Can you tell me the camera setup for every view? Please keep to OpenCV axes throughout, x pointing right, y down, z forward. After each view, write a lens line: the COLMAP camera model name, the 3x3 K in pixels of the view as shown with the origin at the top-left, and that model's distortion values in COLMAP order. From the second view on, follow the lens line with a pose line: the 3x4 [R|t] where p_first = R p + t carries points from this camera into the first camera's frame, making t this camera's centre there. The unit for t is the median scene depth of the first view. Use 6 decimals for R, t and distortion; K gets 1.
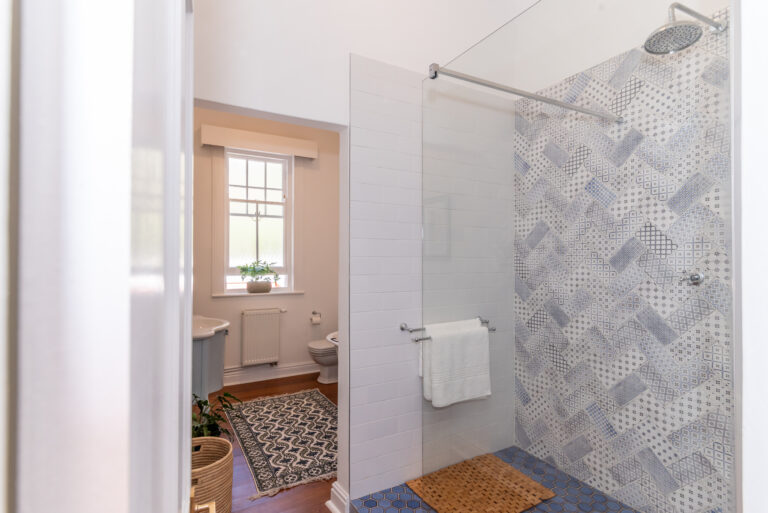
lens RADIAL K [[380.6, 0, 384.0], [0, 380.6, 256.5], [0, 0, 1]] dist [0.004749, 0.000214]
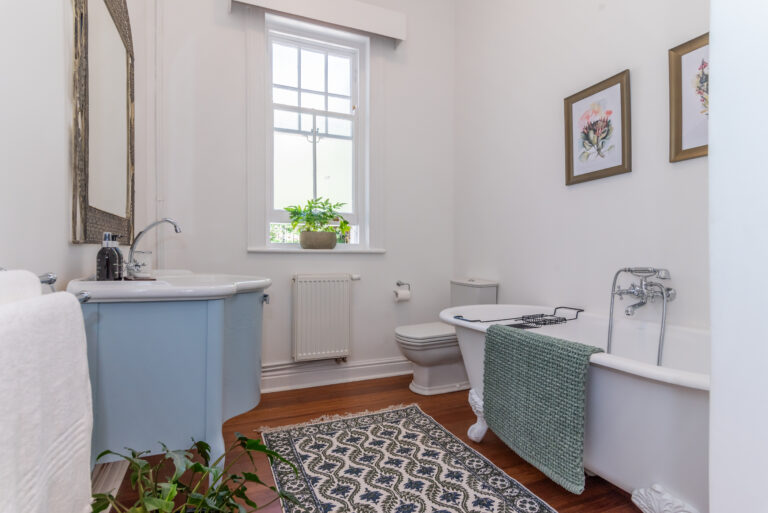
lens RADIAL K [[380.6, 0, 384.0], [0, 380.6, 256.5], [0, 0, 1]] dist [0.004749, 0.000214]
pose [[0.992967, -0.002141, -0.118374, -0.141790], [0.002870, 0.999978, 0.005989, 0.104719], [0.118358, -0.006286, 0.992951, 0.374641]]
